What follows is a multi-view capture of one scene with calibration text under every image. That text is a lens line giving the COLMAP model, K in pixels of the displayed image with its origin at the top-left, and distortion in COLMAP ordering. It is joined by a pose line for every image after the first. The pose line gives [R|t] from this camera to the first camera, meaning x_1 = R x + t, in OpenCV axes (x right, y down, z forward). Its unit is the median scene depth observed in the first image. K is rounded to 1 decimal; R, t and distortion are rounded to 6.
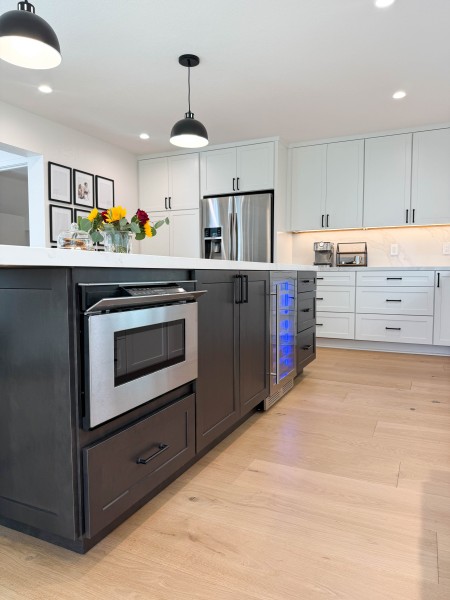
lens RADIAL K [[419.3, 0, 225.2], [0, 419.3, 303.3], [0, 0, 1]] dist [0.094924, -0.157585]
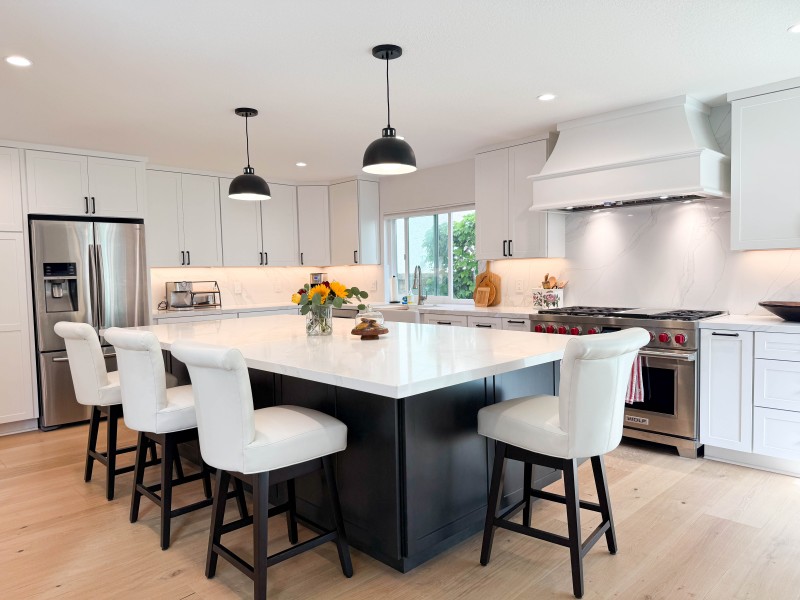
lens RADIAL K [[559.1, 0, 400.0], [0, 559.1, 300.0], [0, 0, 1]] dist [0.094924, -0.157585]
pose [[0.356028, -0.051176, 0.933073, -0.725289], [0.089166, 0.995804, 0.020594, -0.091661], [-0.930212, 0.075866, 0.359097, 0.158688]]
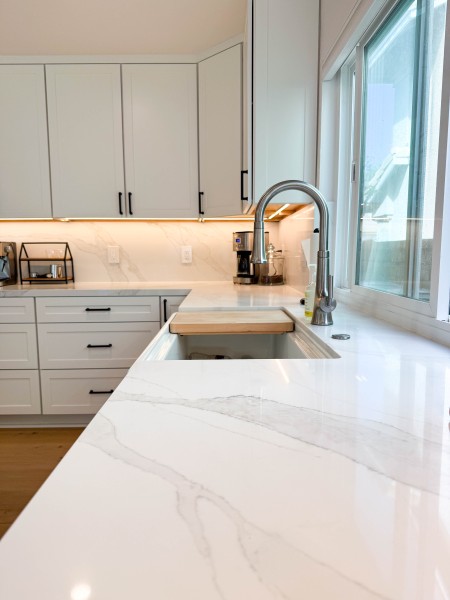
lens RADIAL K [[419.3, 0, 225.2], [0, 419.3, 303.3], [0, 0, 1]] dist [0.094924, -0.157585]
pose [[0.896809, -0.054139, 0.439093, 0.266352], [0.035203, 0.998070, 0.051159, -0.080461], [-0.441016, -0.030422, 0.896984, 0.351935]]
